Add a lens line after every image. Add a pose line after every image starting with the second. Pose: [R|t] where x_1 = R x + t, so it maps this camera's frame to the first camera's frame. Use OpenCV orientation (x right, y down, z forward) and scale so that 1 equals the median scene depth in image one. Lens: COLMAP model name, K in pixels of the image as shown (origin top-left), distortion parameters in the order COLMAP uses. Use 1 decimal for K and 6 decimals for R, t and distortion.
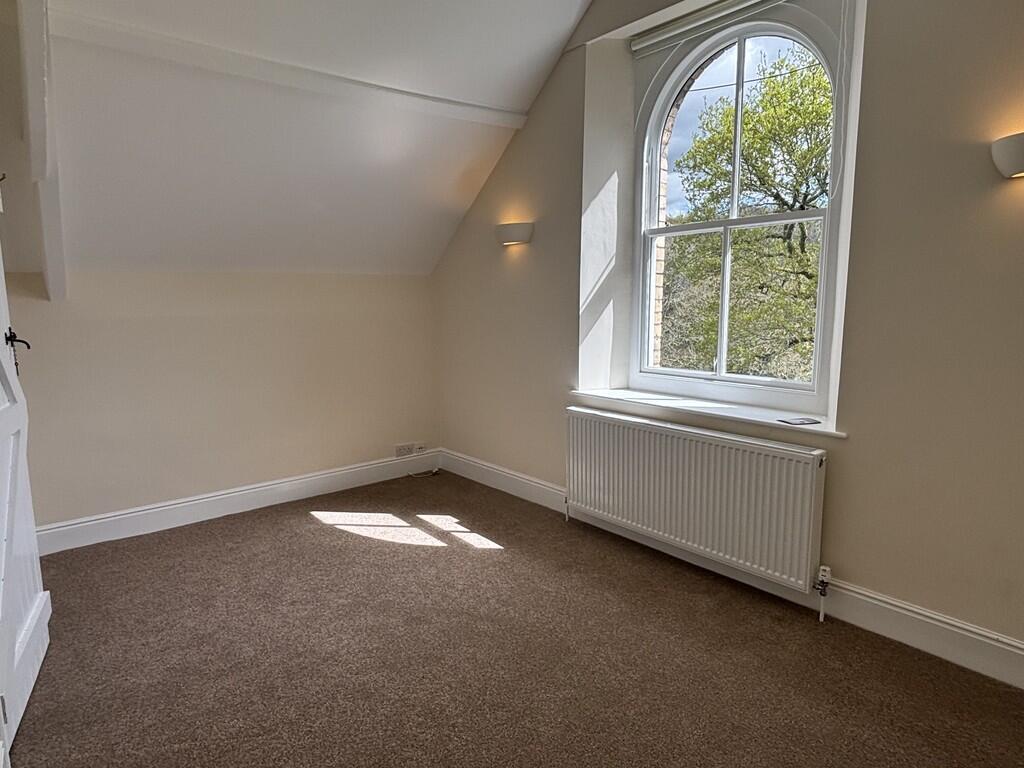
lens RADIAL K [[588.8, 0, 512.0], [0, 588.8, 384.0], [0, 0, 1]] dist [0.078563, -0.000648]
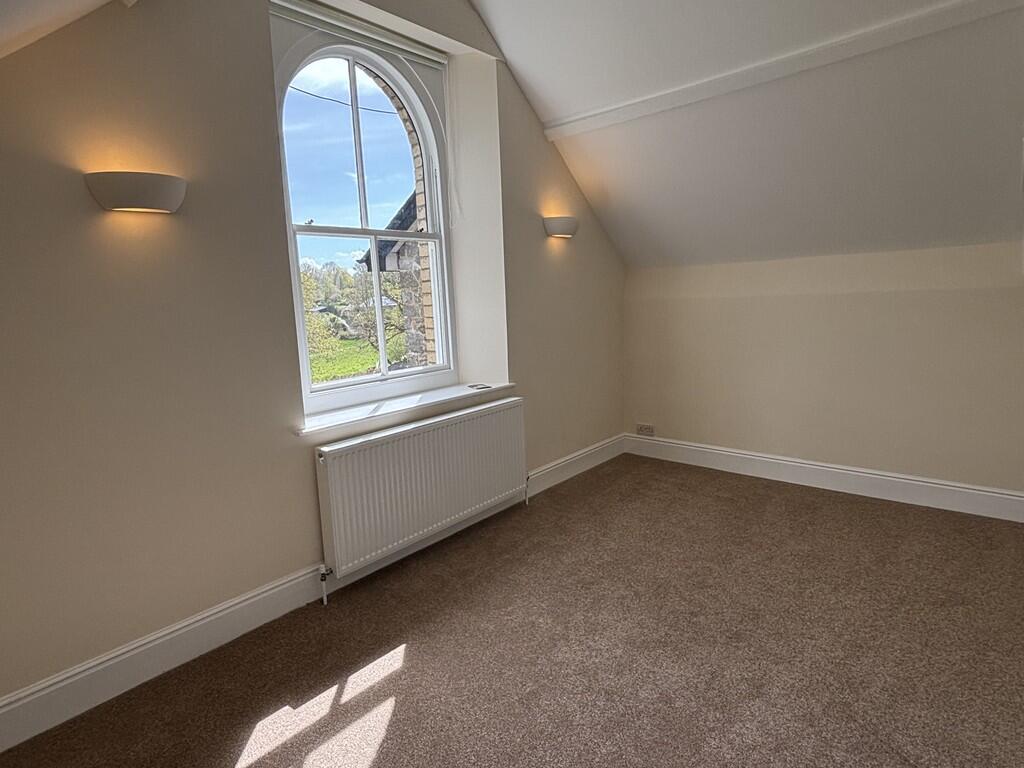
lens RADIAL K [[588.8, 0, 512.0], [0, 588.8, 384.0], [0, 0, 1]] dist [0.078563, -0.000648]
pose [[-0.174401, -0.131087, 0.975910, -0.717731], [0.192402, 0.967458, 0.164335, -0.127574], [-0.965694, 0.216428, -0.143504, 0.908721]]
